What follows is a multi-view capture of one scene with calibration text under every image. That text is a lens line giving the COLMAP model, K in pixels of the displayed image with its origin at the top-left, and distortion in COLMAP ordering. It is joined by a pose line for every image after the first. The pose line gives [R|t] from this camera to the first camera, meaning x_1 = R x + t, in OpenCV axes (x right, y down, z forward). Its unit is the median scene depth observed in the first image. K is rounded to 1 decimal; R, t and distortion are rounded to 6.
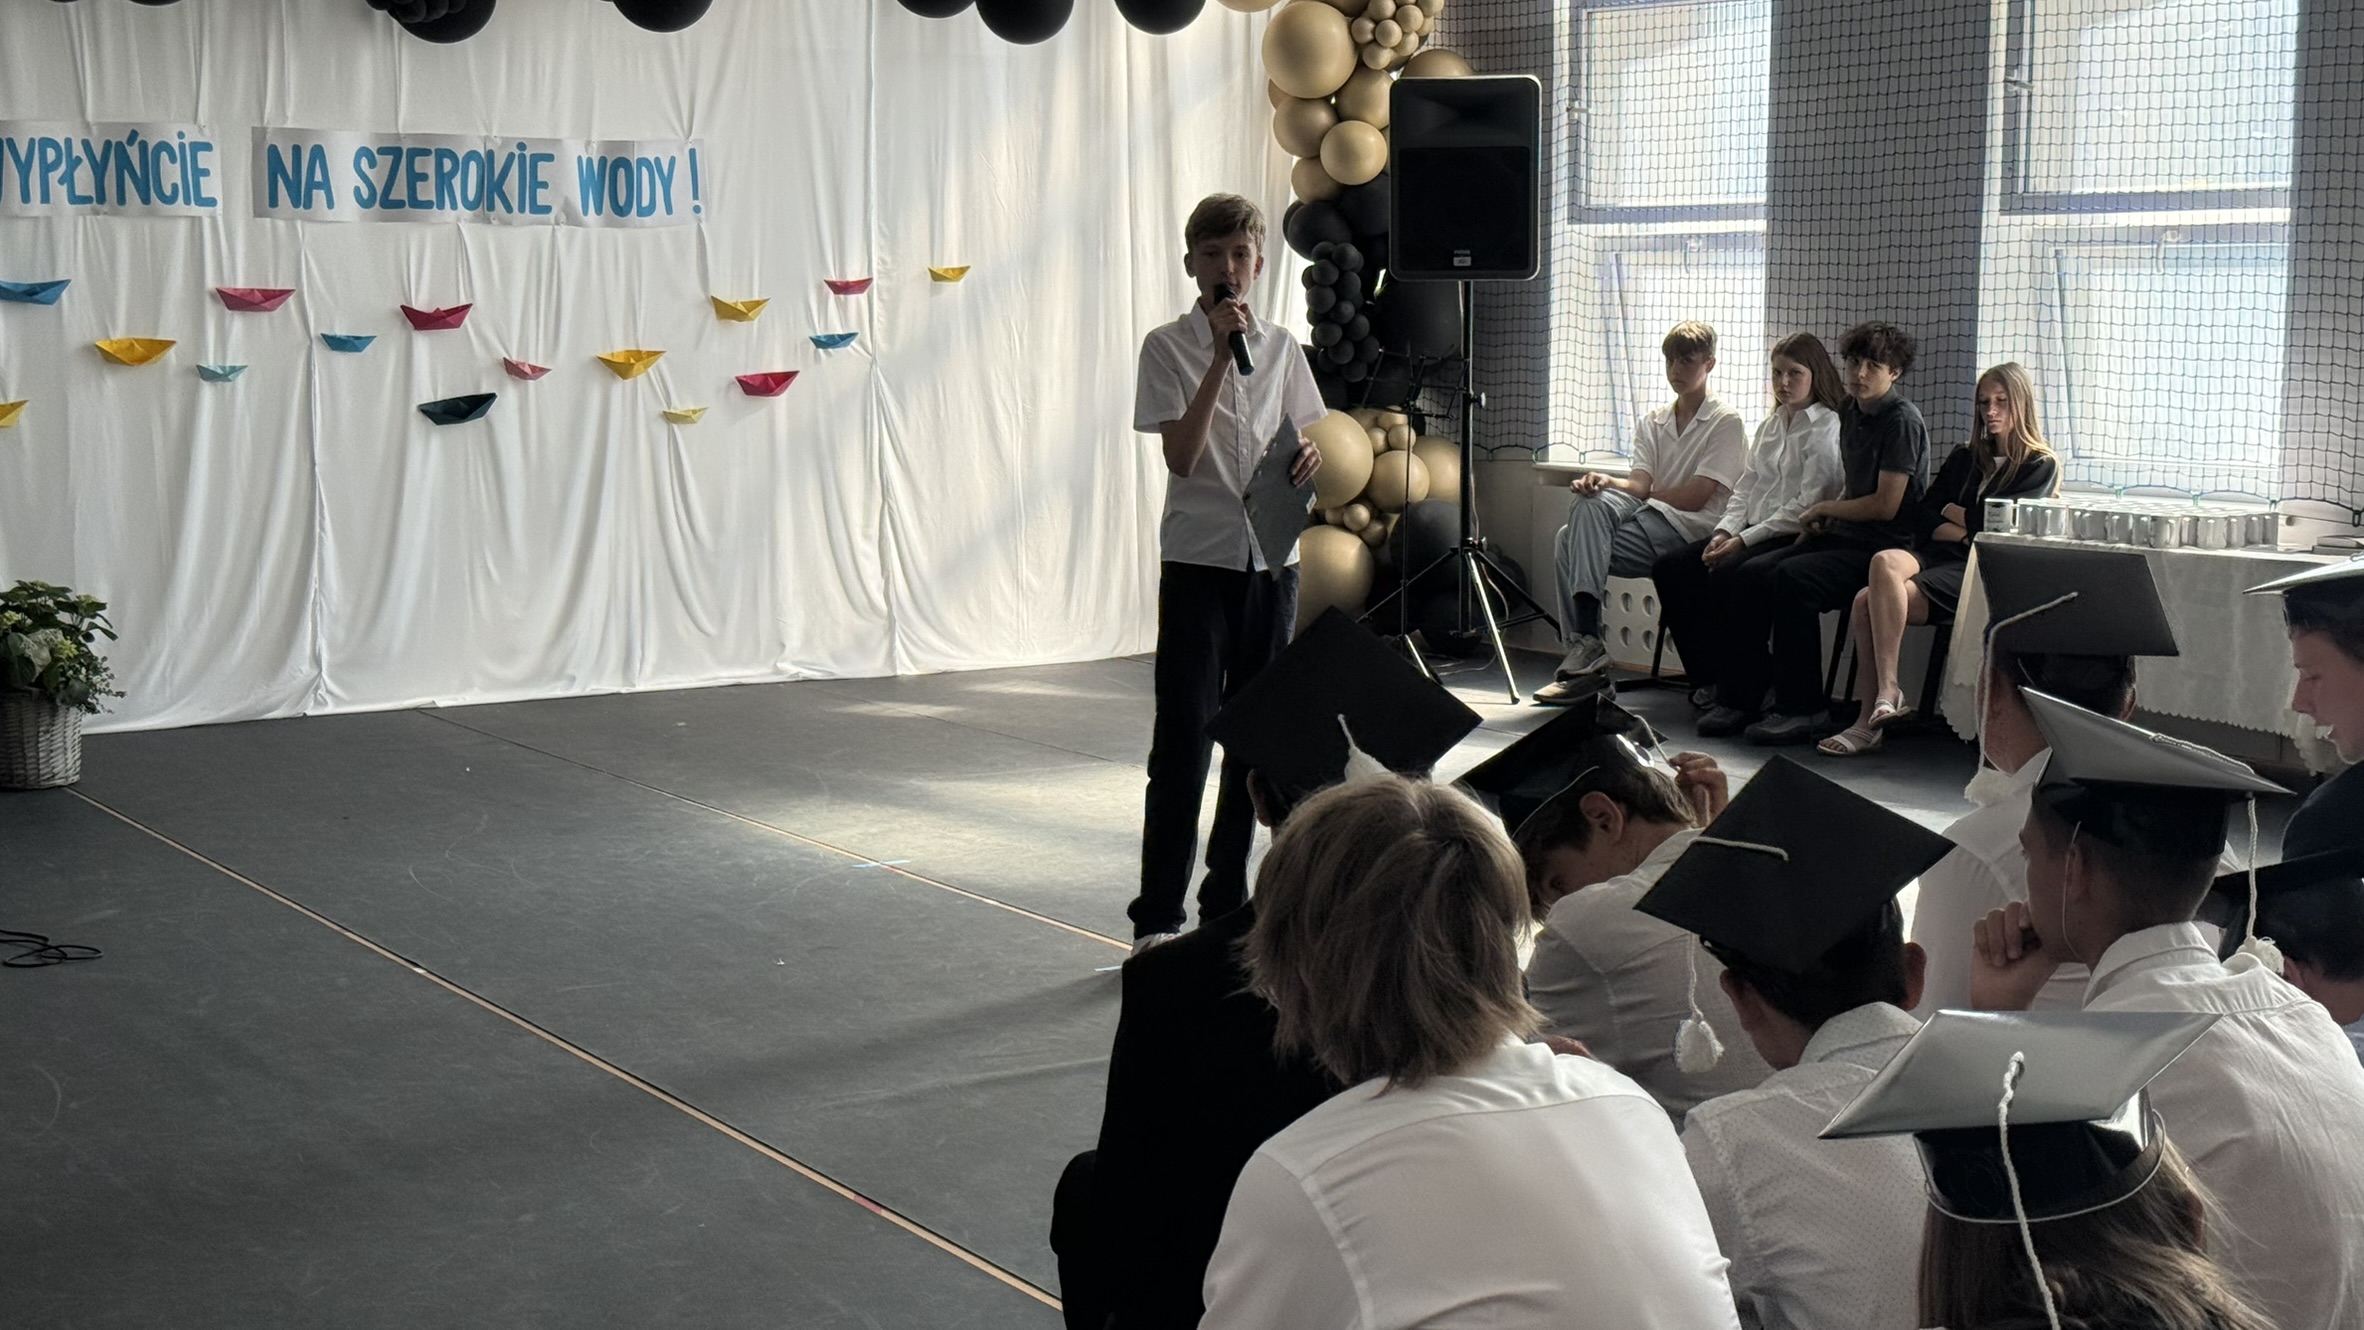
lens RADIAL K [[3393.9, 0, 1184.5], [0, 3393.9, 683.6], [0, 0, 1]] dist [0.082143, 0.000000]
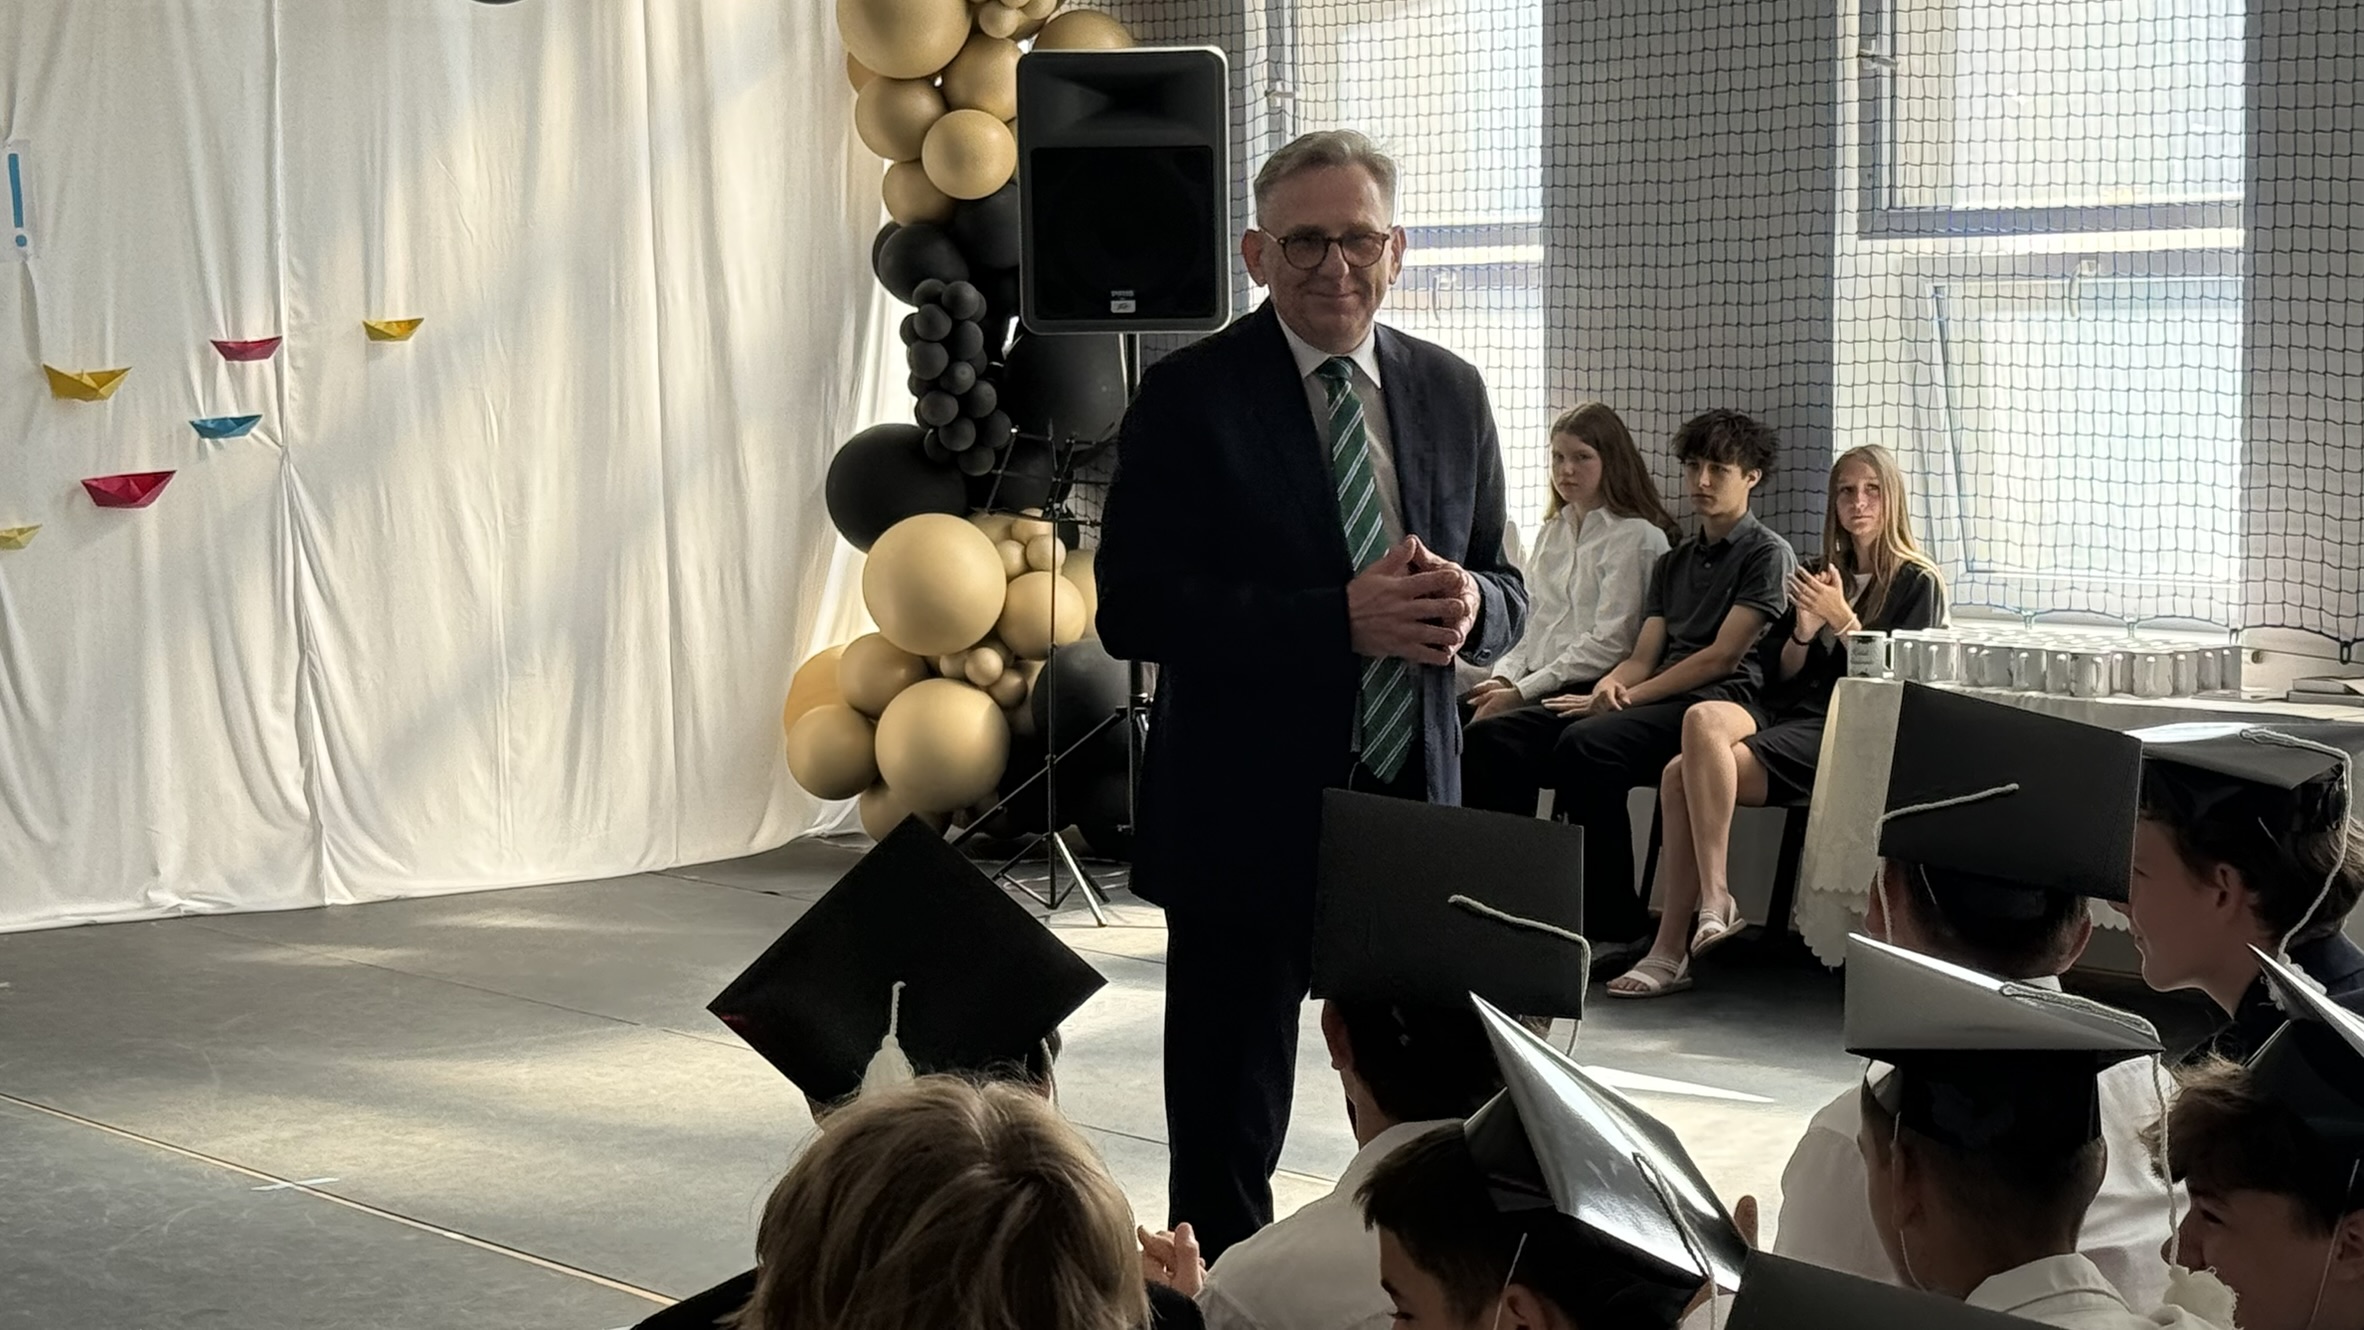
lens RADIAL K [[5026.8, 0, 1135.7], [0, 5026.8, 651.0], [0, 0, 1]] dist [0.245856, 0.000000]
pose [[0.997096, -0.015498, 0.074559, 0.004928], [0.019206, 0.998601, -0.049272, -0.000221], [-0.073691, 0.050560, 0.995999, -0.049402]]
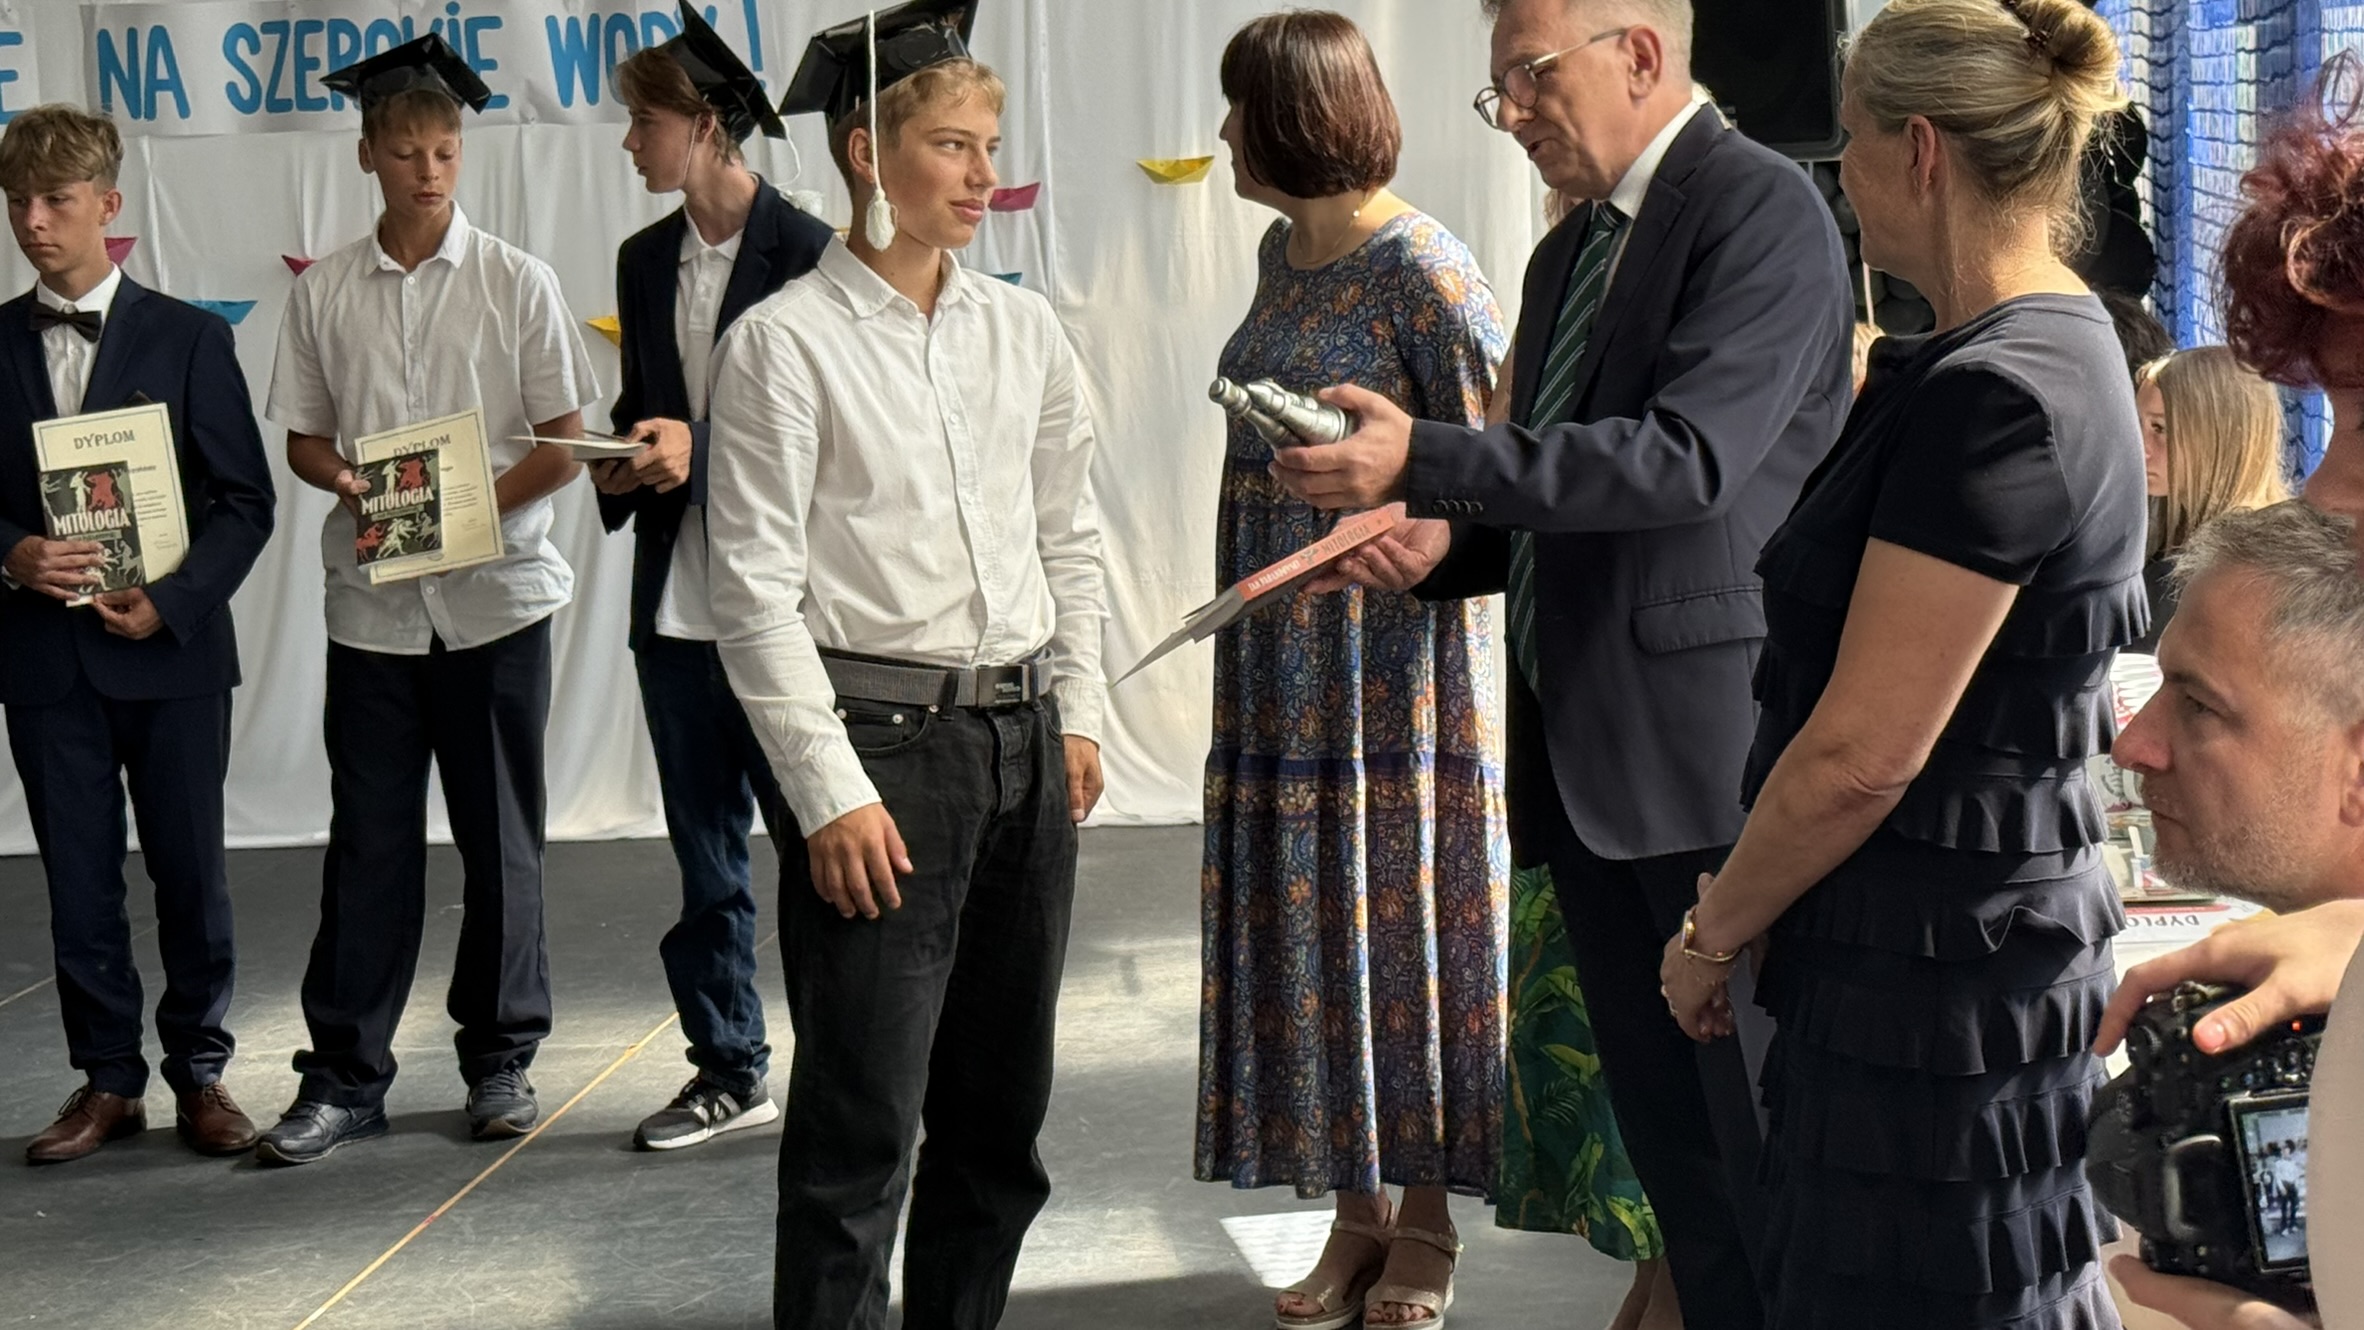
lens RADIAL K [[4490.1, 0, 1223.4], [0, 4490.1, 663.7], [0, 0, 1]] dist [0.165702, 0.000000]
pose [[0.759754, 0.042570, -0.648815, 0.498594], [-0.032357, 0.999093, 0.027663, -0.060525], [0.649405, -0.000023, 0.760443, 0.436121]]
